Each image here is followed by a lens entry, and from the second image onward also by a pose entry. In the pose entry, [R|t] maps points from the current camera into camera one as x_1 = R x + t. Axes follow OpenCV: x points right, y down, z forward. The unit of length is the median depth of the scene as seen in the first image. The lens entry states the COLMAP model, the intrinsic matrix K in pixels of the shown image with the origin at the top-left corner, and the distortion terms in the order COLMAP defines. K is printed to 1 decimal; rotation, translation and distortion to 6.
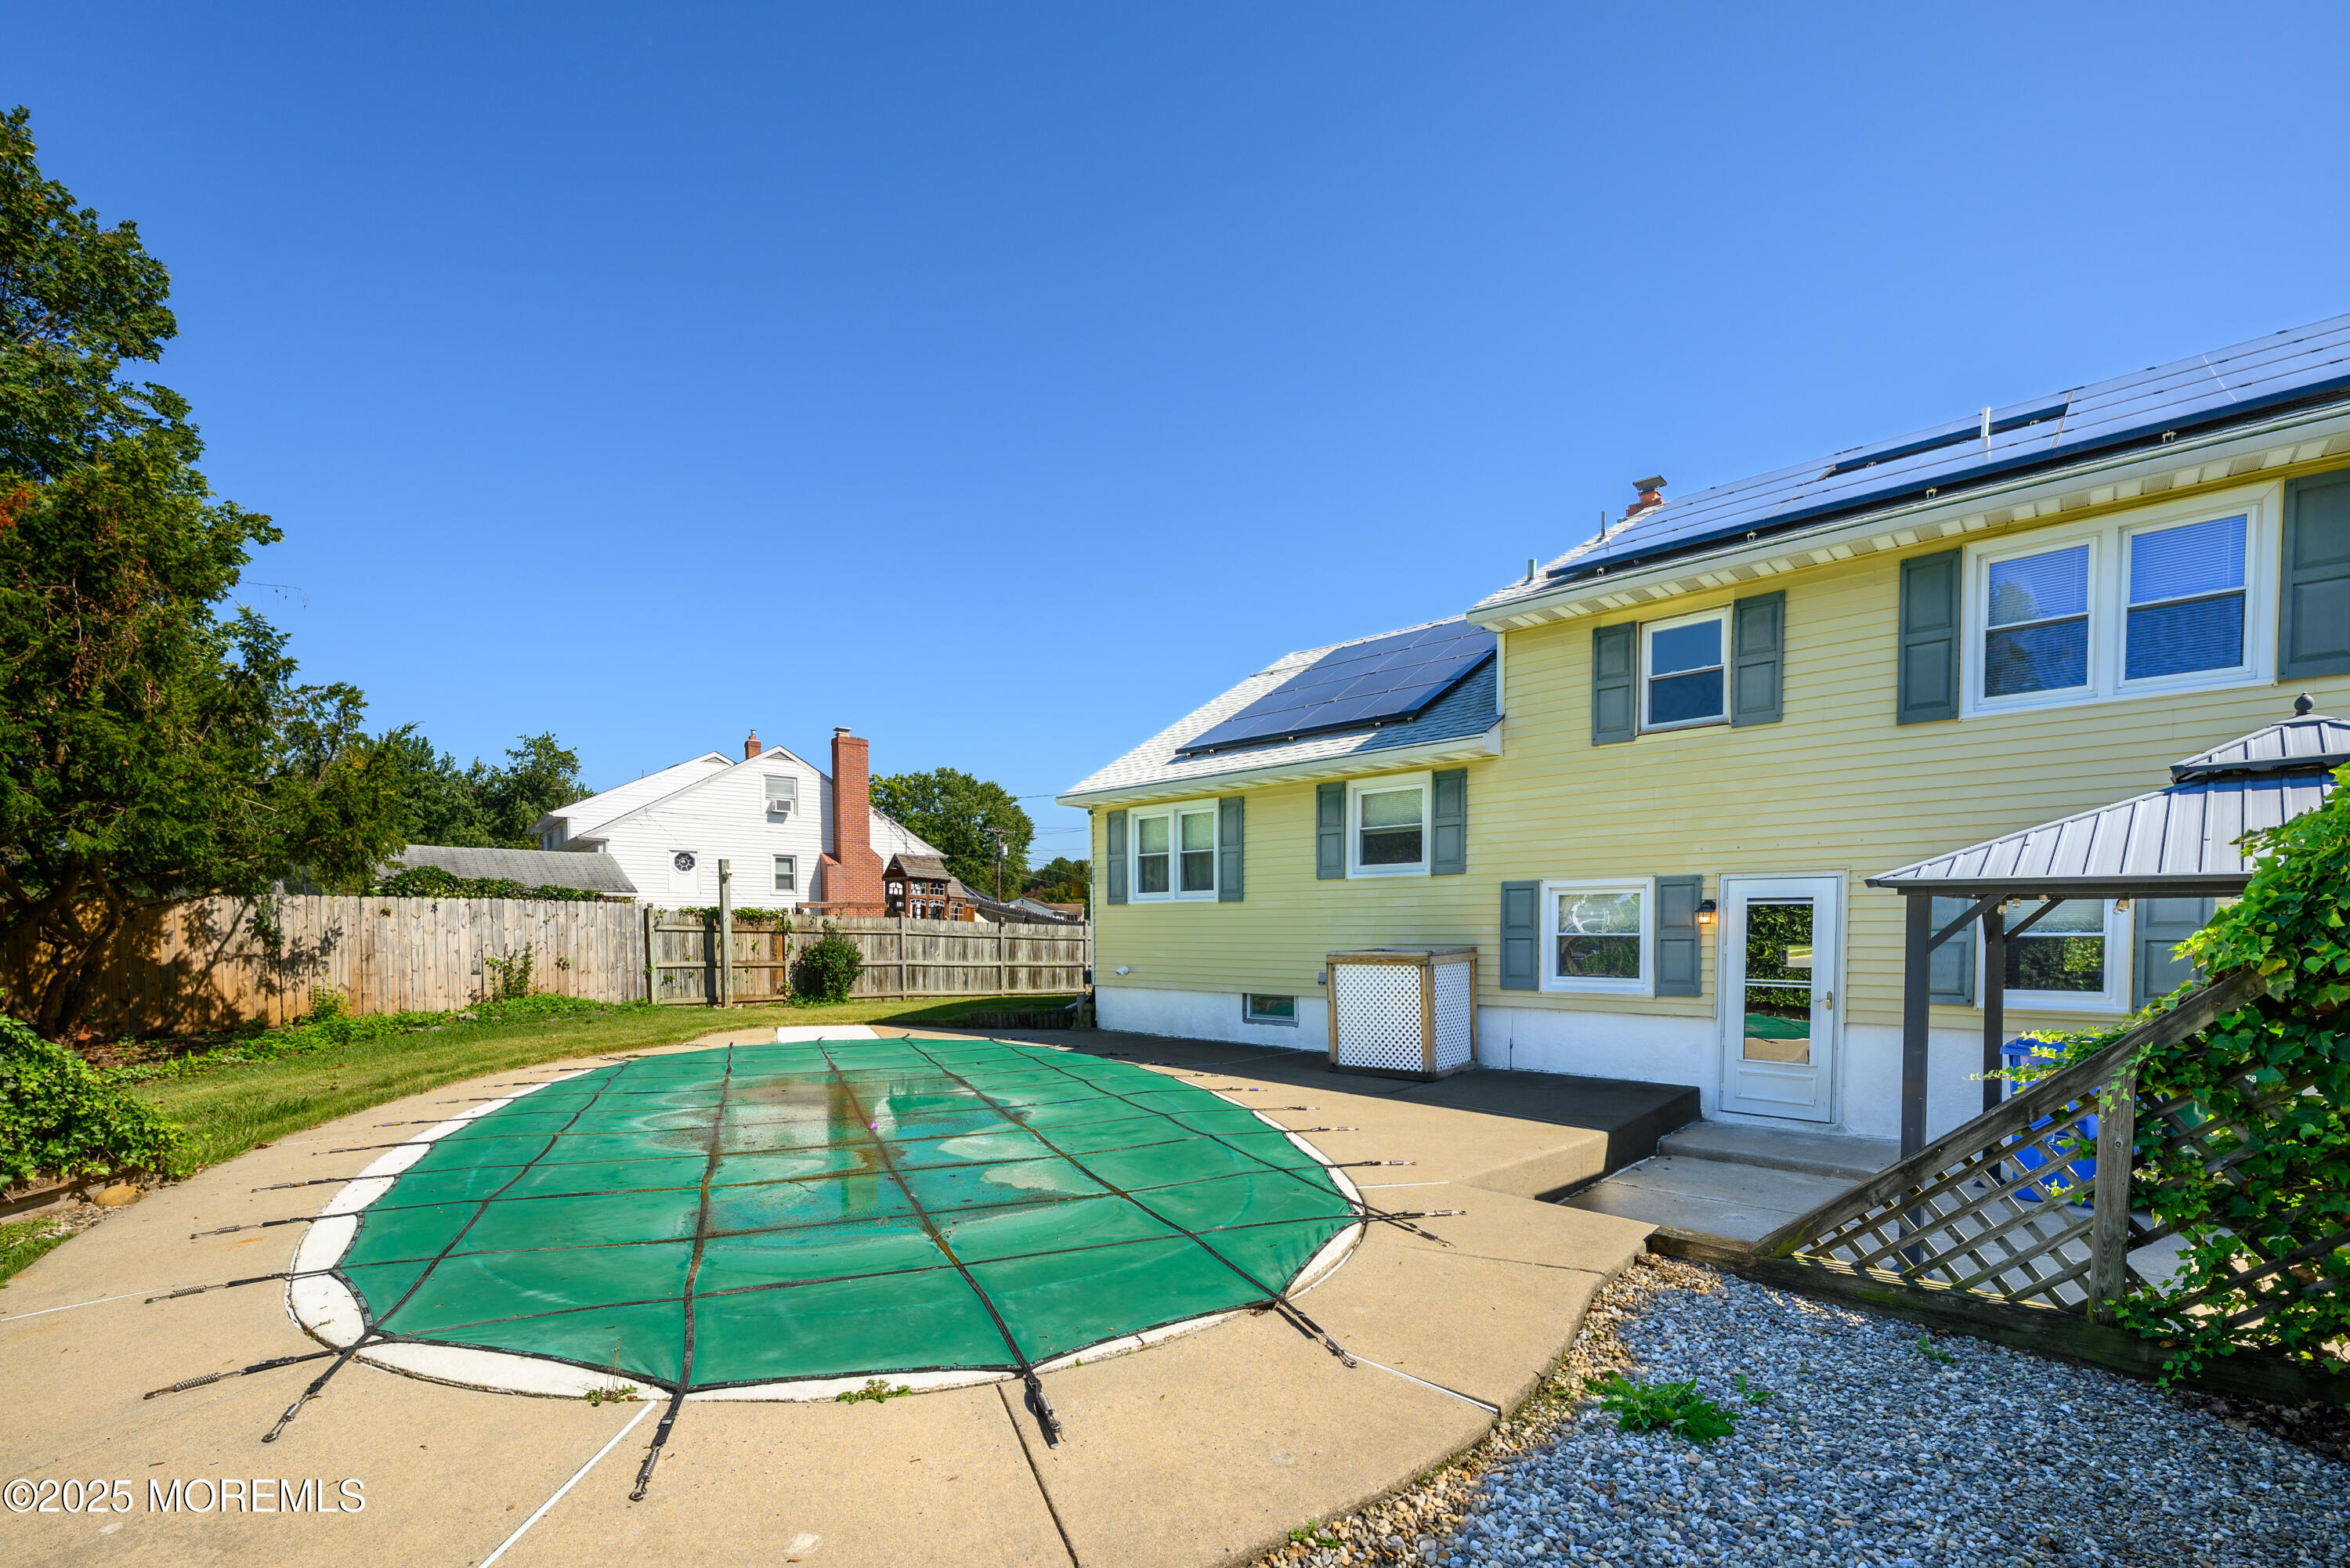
lens RADIAL K [[970.9, 0, 1177.6], [0, 970.9, 928.6], [0, 0, 1]] dist [-0.000382, -0.000298]
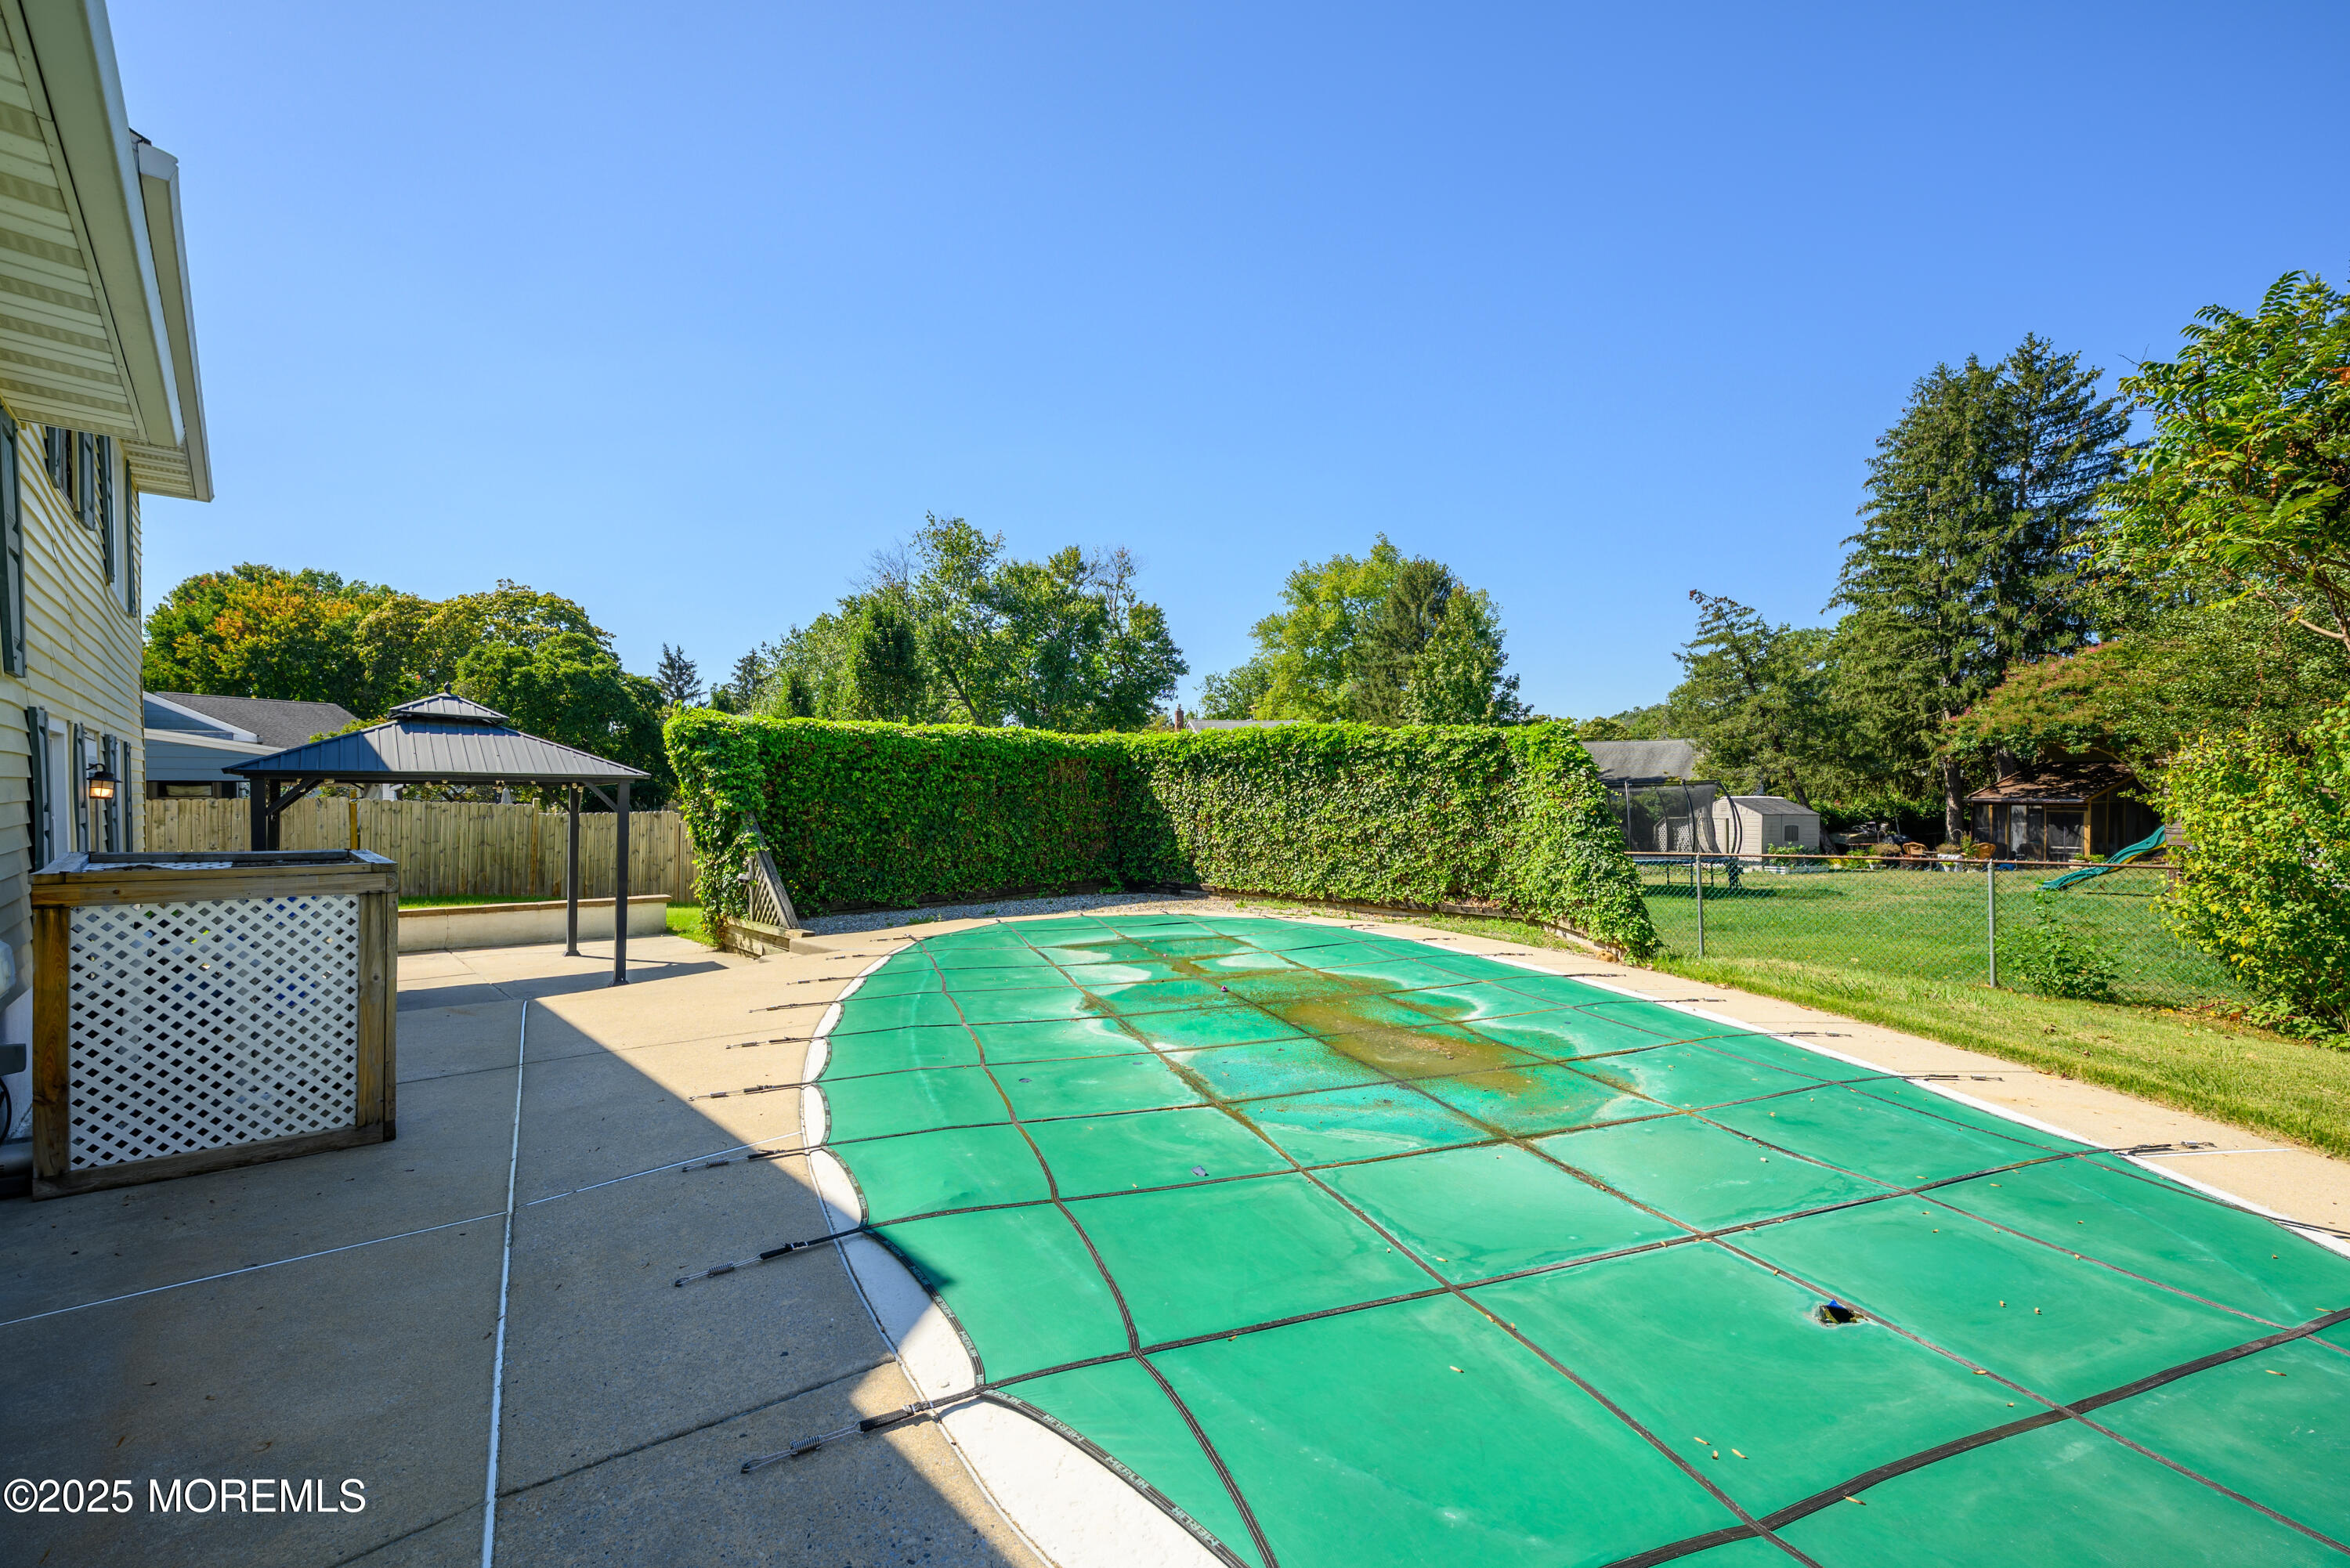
lens RADIAL K [[944.4, 0, 1175.0], [0, 944.4, 784.0], [0, 0, 1]] dist [-0.000443, -0.000116]
pose [[-0.997972, 0.000351, 0.063654, -0.249459], [-0.000106, 0.999974, -0.007180, -0.010843], [-0.063655, -0.007172, -0.997946, 1.566634]]
